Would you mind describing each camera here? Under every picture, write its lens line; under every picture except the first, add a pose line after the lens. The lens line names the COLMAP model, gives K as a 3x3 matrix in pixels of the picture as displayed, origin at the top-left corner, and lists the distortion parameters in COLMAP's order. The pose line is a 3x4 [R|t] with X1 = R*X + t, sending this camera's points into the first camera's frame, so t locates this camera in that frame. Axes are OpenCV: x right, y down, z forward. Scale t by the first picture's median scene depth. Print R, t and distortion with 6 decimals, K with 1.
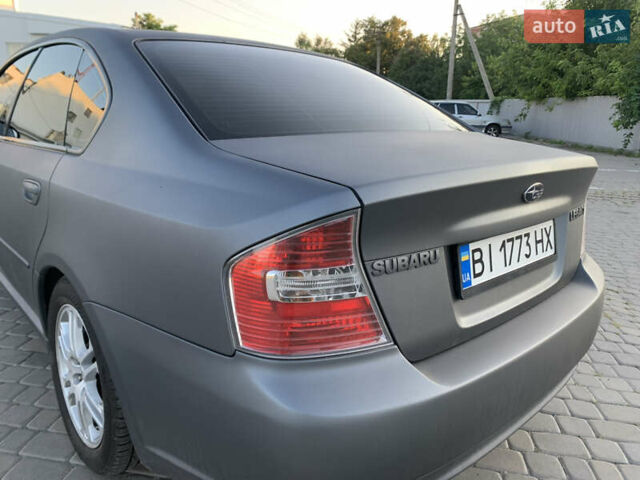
lens RADIAL K [[500.5, 0, 316.9], [0, 500.5, 234.5], [0, 0, 1]] dist [-0.052814, 0.085068]
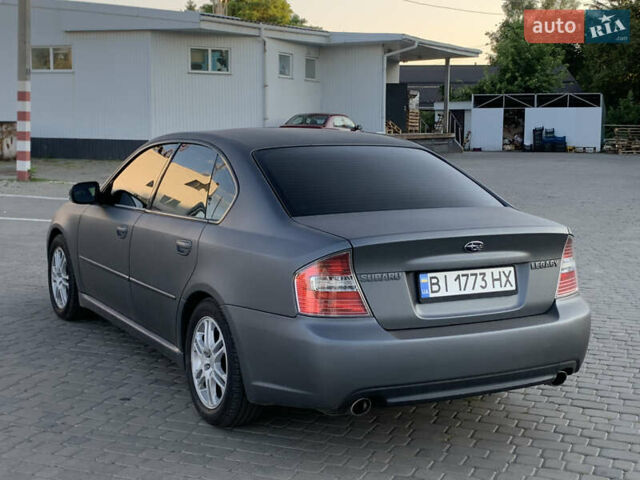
lens RADIAL K [[999.4, 0, 307.9], [0, 999.4, 239.3], [0, 0, 1]] dist [0.208546, -0.703378]
pose [[0.971109, 0.005650, -0.238568, 0.048806], [-0.037928, 0.990666, -0.130930, 0.025327], [0.235602, 0.136196, 0.962259, -0.171148]]
